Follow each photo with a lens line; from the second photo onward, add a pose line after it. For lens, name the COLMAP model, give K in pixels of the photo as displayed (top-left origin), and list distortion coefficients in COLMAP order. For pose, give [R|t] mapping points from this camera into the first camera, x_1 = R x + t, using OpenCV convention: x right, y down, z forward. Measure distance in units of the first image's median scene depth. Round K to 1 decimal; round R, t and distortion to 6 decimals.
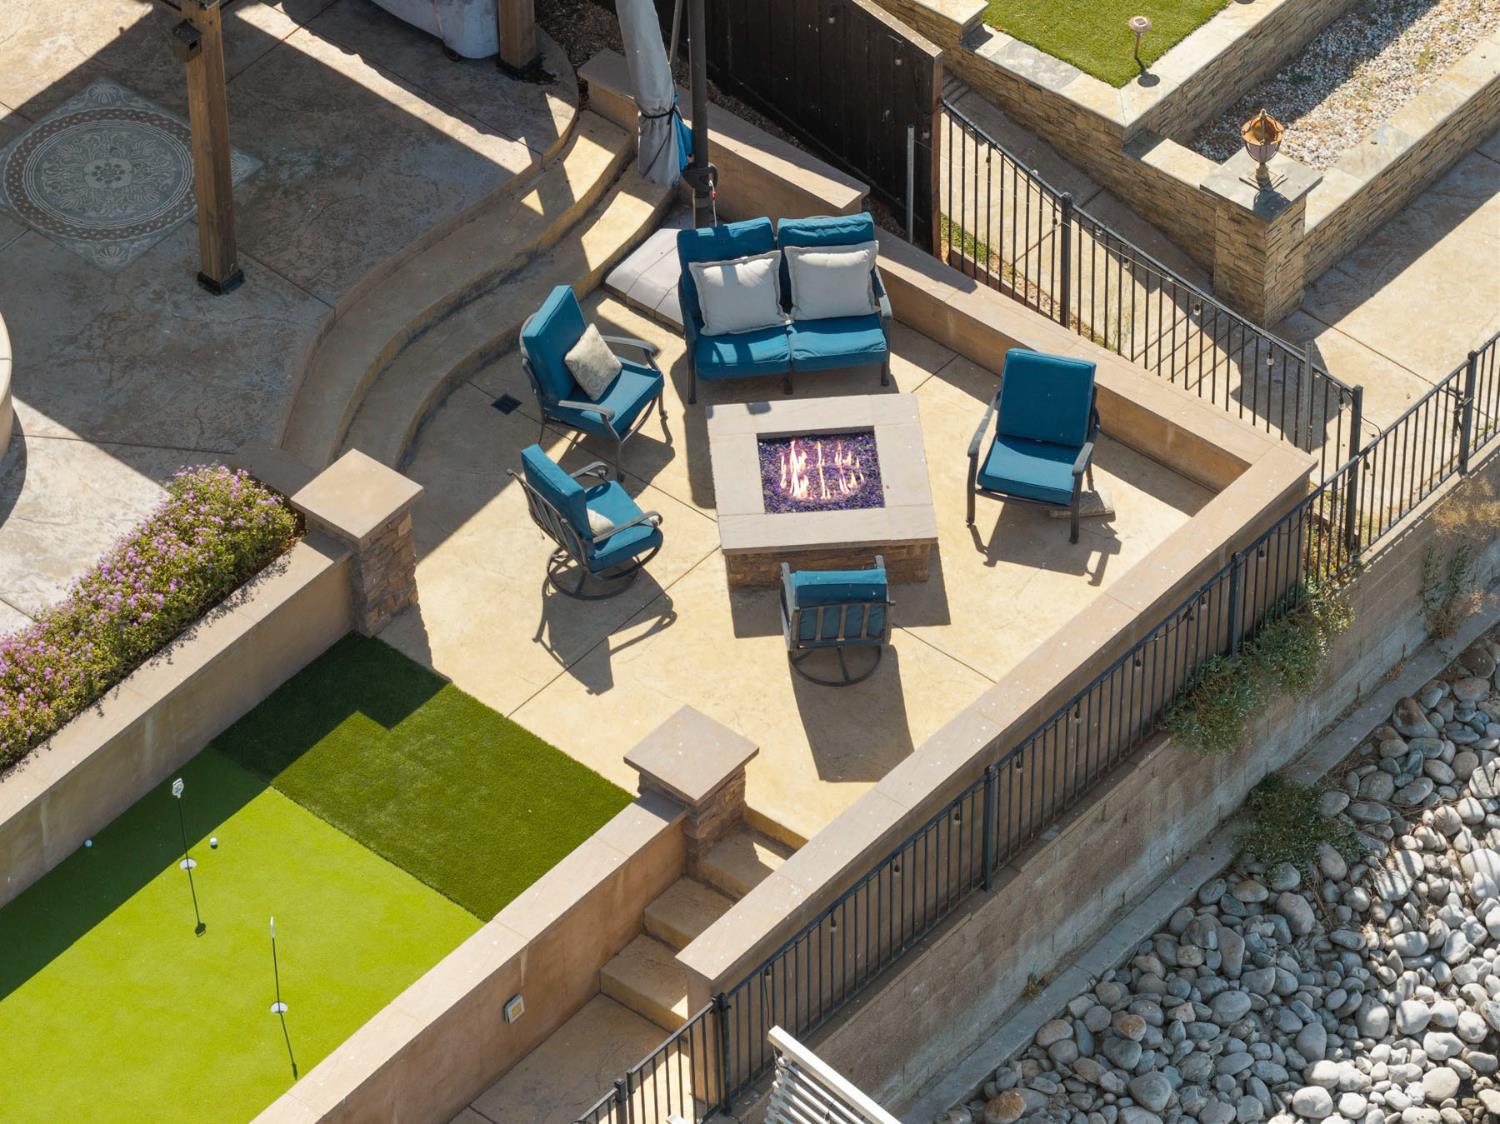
lens RADIAL K [[7538.3, 0, 746.4], [0, 7538.3, 554.3], [0, 0, 1]] dist [-0.103144, 0.000000]
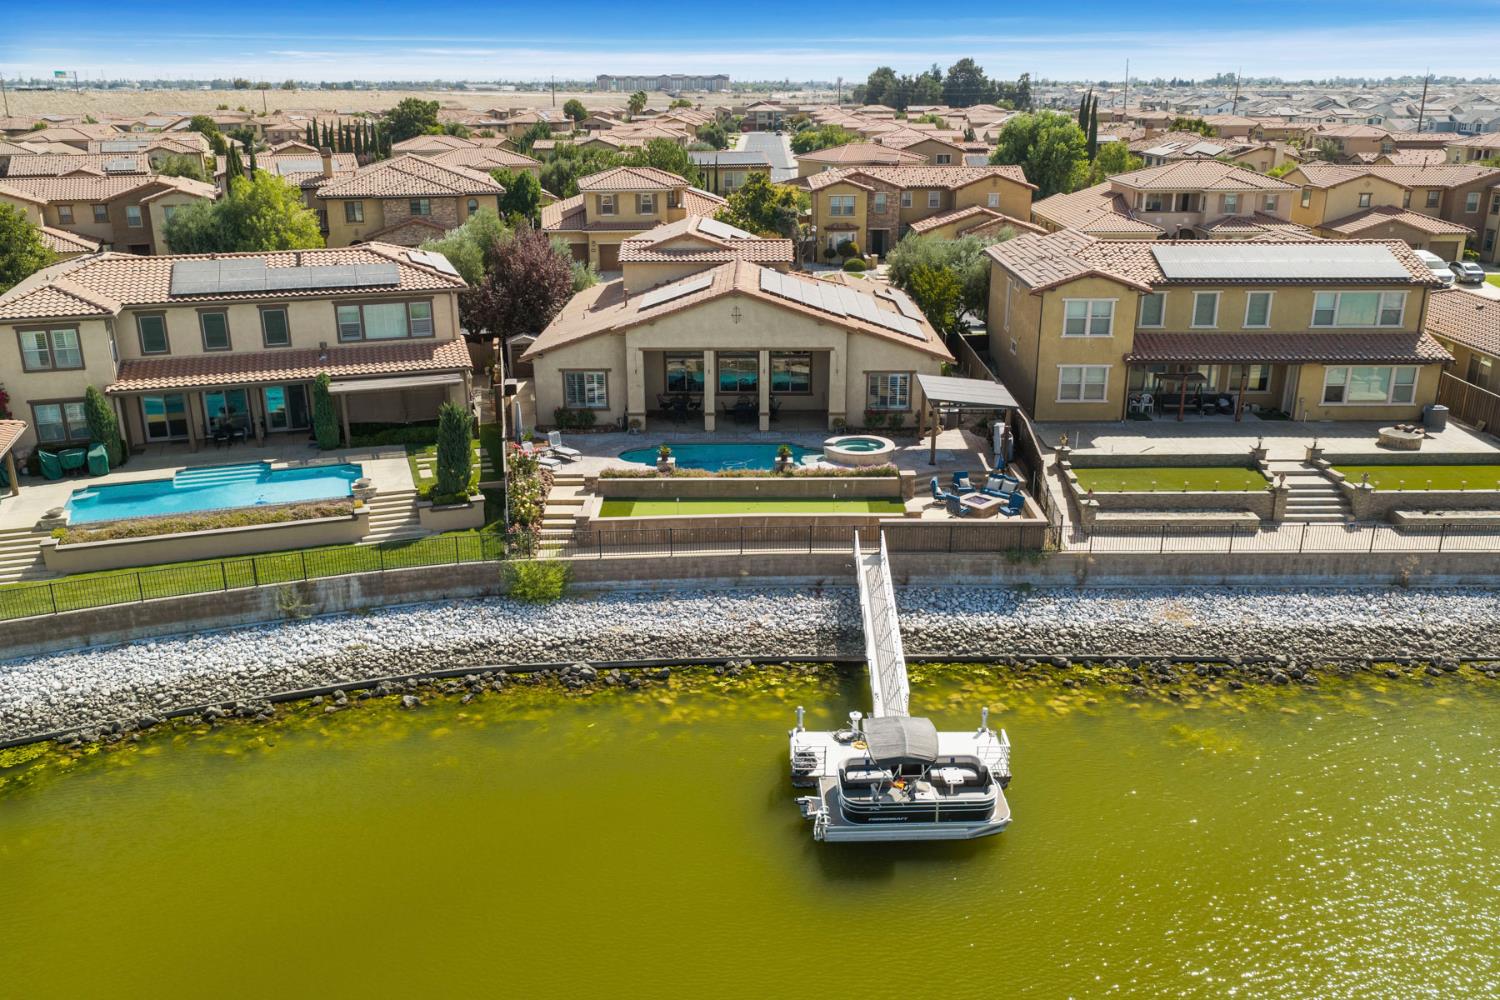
lens RADIAL K [[1242.8, 0, 756.5], [0, 1242.8, 505.0], [0, 0, 1]] dist [0.010934, -0.023711]
pose [[0.645319, 0.260755, -0.718032, 0.592129], [-0.524335, 0.834756, -0.168093, 0.244311], [0.555550, 0.484964, 0.675407, 0.255017]]
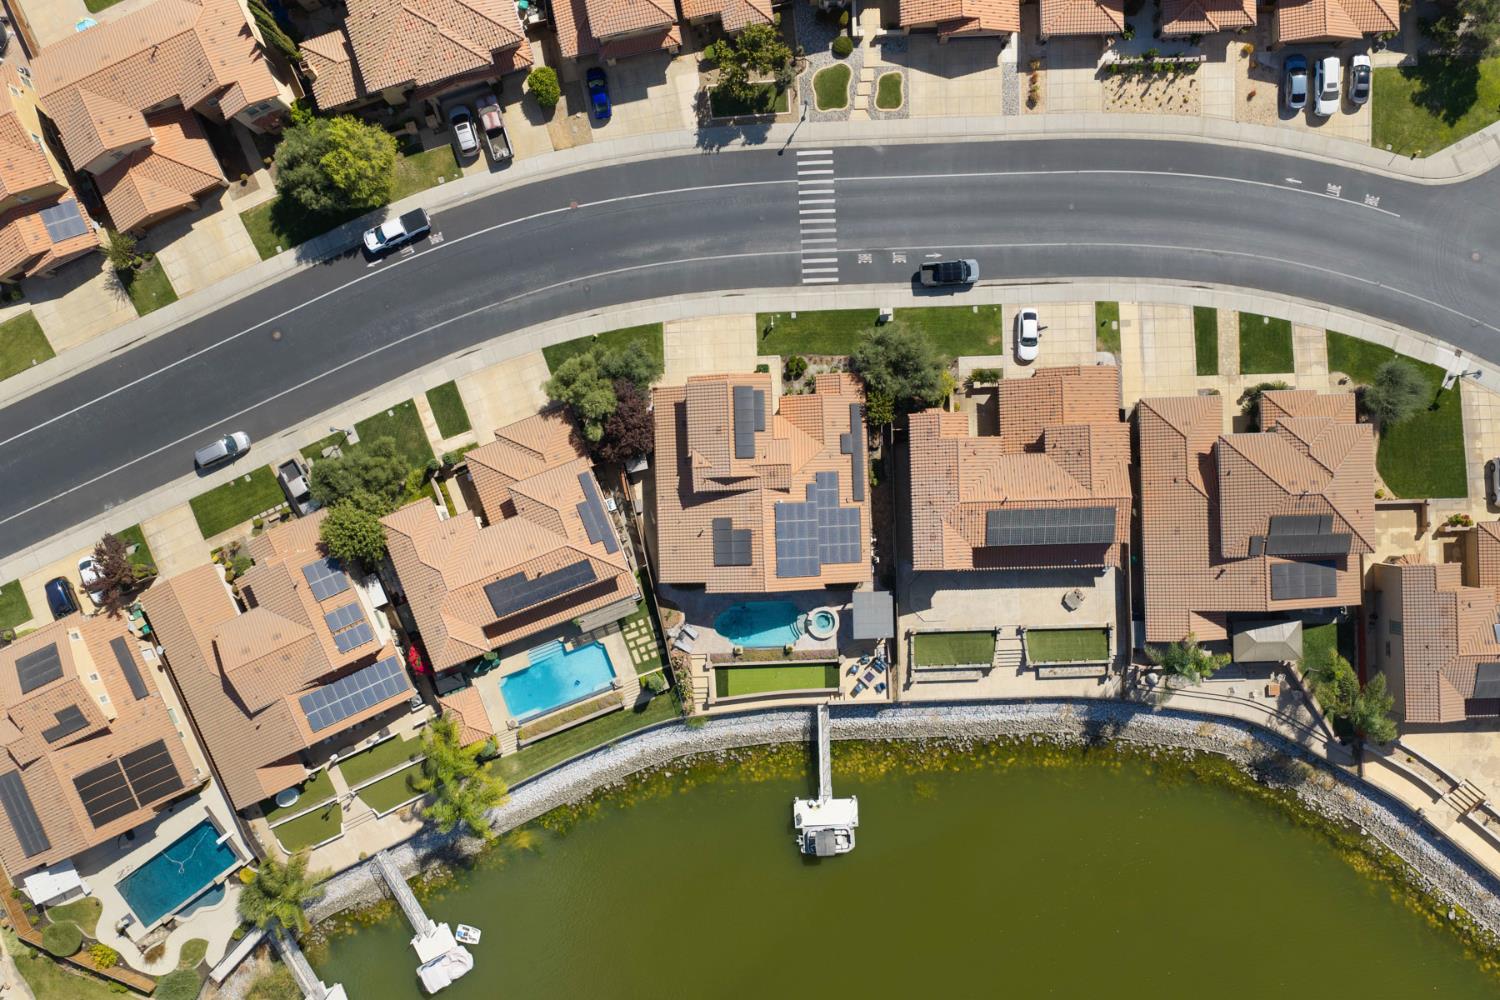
lens RADIAL K [[1242.8, 0, 746.1], [0, 1242.8, 503.2], [0, 0, 1]] dist [0.010934, -0.023711]
pose [[0.674338, 0.738285, 0.014276, -0.426905], [-0.497585, 0.440032, 0.747516, -1.810400], [0.545598, -0.511182, 0.664090, -0.531282]]
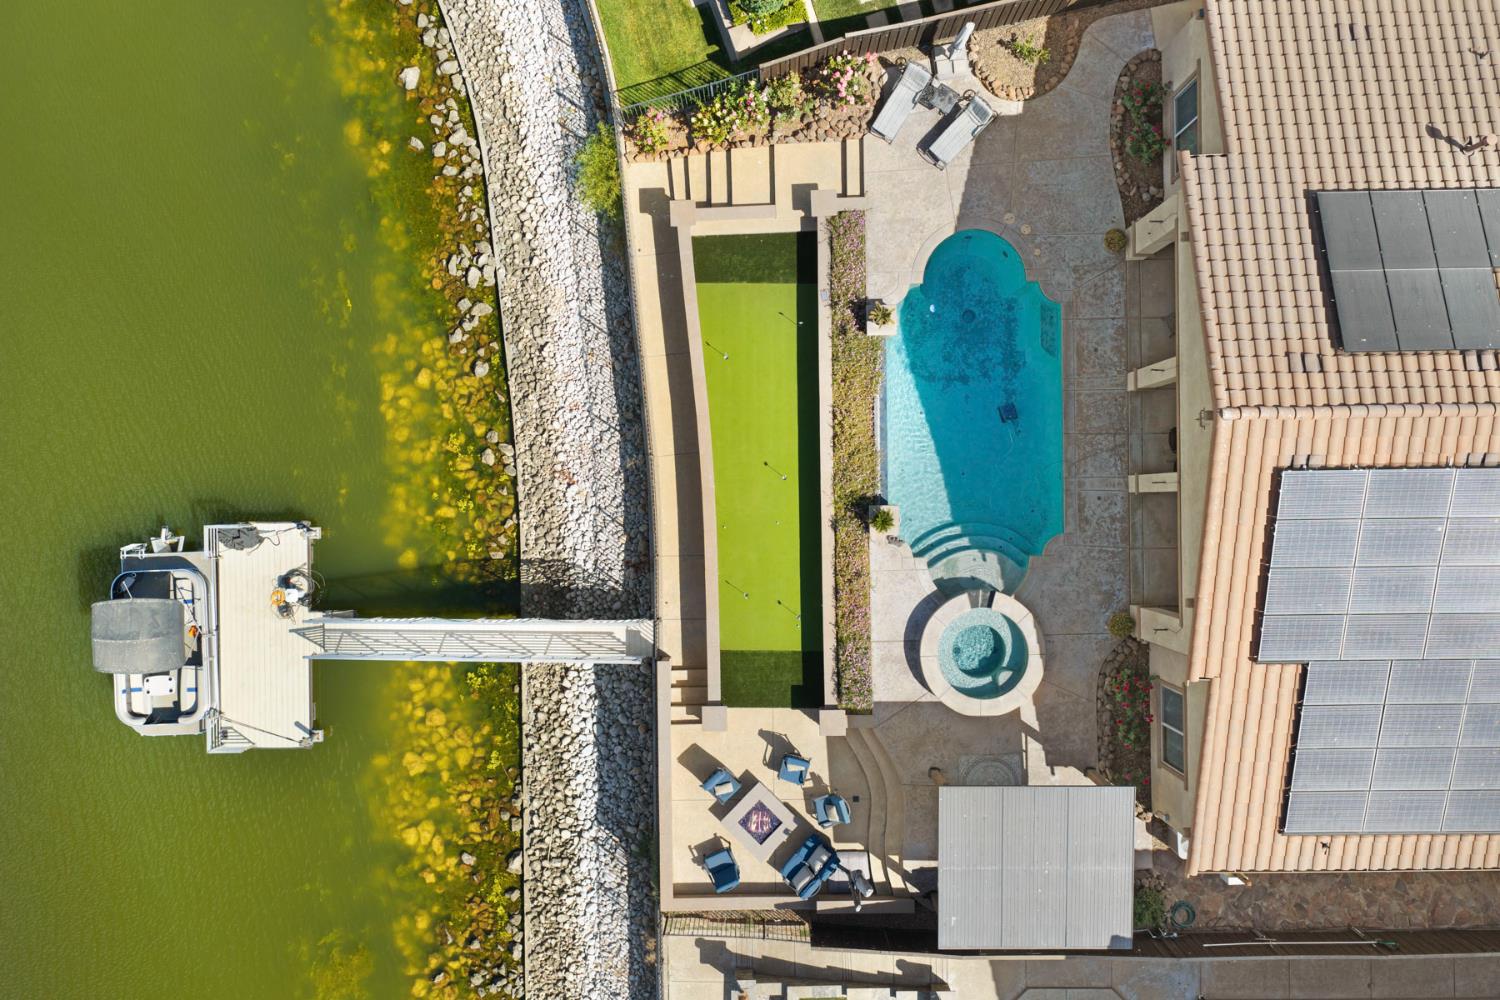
lens RADIAL K [[1242.8, 0, 756.0], [0, 1242.8, 508.7], [0, 0, 1]] dist [0.010934, -0.023711]
pose [[-0.753406, 0.656971, 0.027727, -0.108207], [-0.427570, -0.521495, 0.738395, -0.384315], [0.499564, 0.544456, 0.673798, 0.498934]]
